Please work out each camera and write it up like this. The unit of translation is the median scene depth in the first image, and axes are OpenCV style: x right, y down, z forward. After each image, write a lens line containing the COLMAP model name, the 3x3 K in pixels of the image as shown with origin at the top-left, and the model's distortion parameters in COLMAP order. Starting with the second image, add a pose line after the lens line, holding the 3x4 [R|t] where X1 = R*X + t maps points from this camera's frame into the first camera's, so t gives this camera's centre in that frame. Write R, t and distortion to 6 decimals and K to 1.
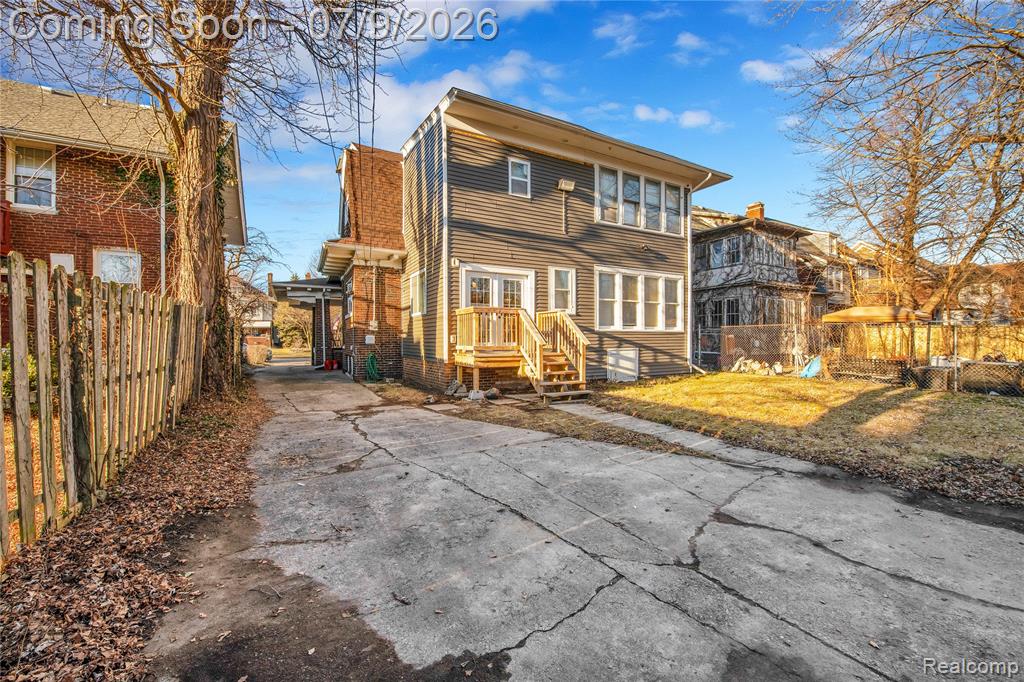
lens RADIAL K [[420.1, 0, 507.5], [0, 420.1, 342.7], [0, 0, 1]] dist [-0.001253, -0.004686]
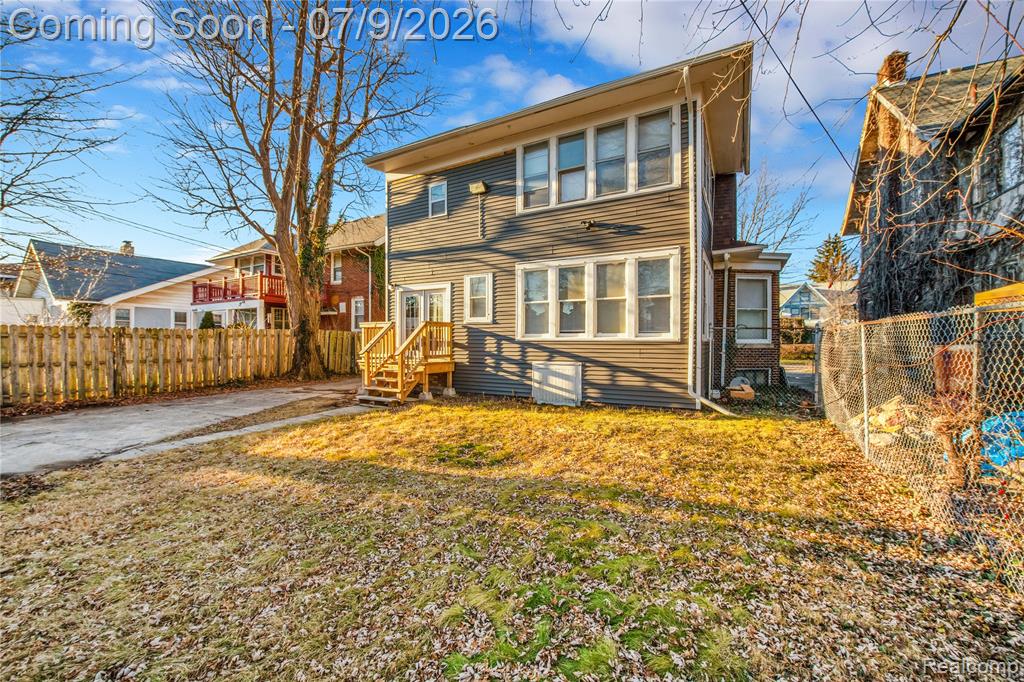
lens RADIAL K [[420.1, 0, 507.5], [0, 420.1, 342.7], [0, 0, 1]] dist [-0.001253, -0.004686]
pose [[0.509137, 0.006181, -0.860663, 0.936816], [-0.011119, 0.999938, 0.000604, -0.022875], [0.860613, 0.009262, 0.509174, 0.539783]]
